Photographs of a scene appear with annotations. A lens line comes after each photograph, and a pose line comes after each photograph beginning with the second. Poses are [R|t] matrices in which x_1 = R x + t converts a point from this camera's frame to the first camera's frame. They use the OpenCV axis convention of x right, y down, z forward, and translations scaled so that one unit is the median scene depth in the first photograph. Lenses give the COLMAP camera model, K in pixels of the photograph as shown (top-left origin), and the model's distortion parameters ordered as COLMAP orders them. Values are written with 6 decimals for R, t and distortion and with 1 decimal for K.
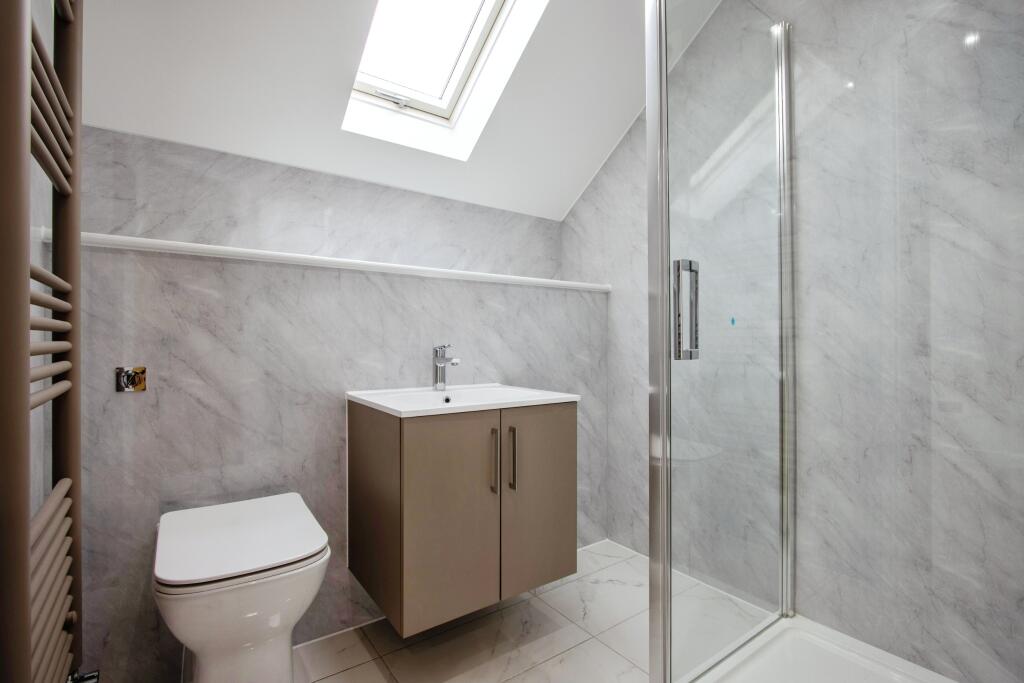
lens RADIAL K [[475.9, 0, 509.6], [0, 475.9, 343.2], [0, 0, 1]] dist [0.015373, 0.000665]
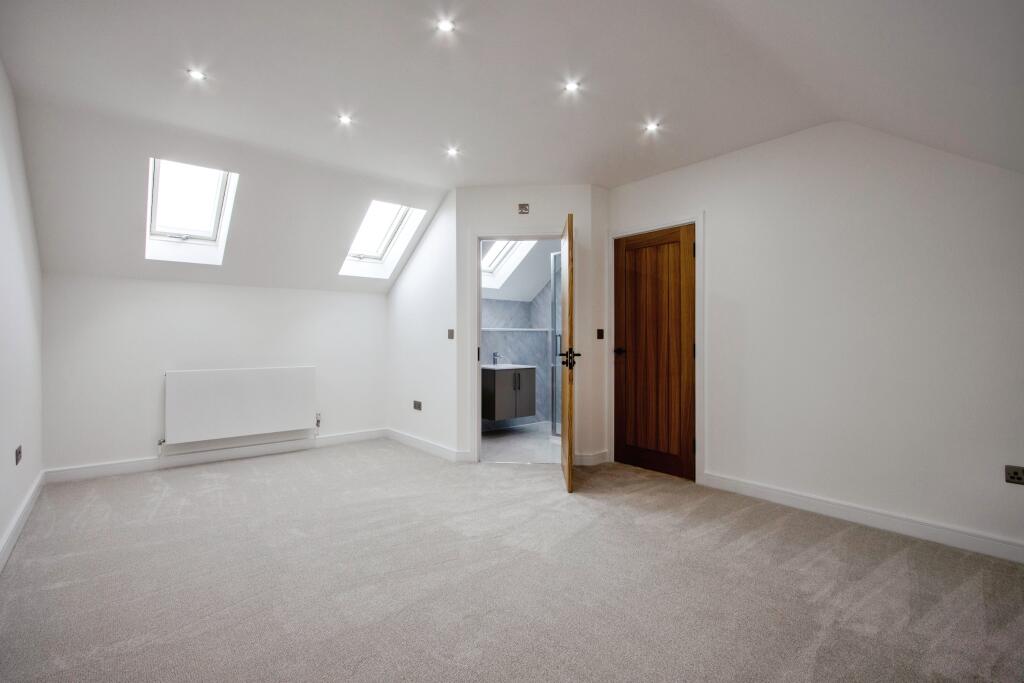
lens RADIAL K [[475.9, 0, 511.9], [0, 475.9, 340.3], [0, 0, 1]] dist [0.015373, 0.000665]
pose [[0.996805, 0.002924, 0.079824, -0.242121], [-0.003123, 0.999992, 0.002370, -0.069981], [-0.079816, -0.002611, 0.996806, -1.920875]]
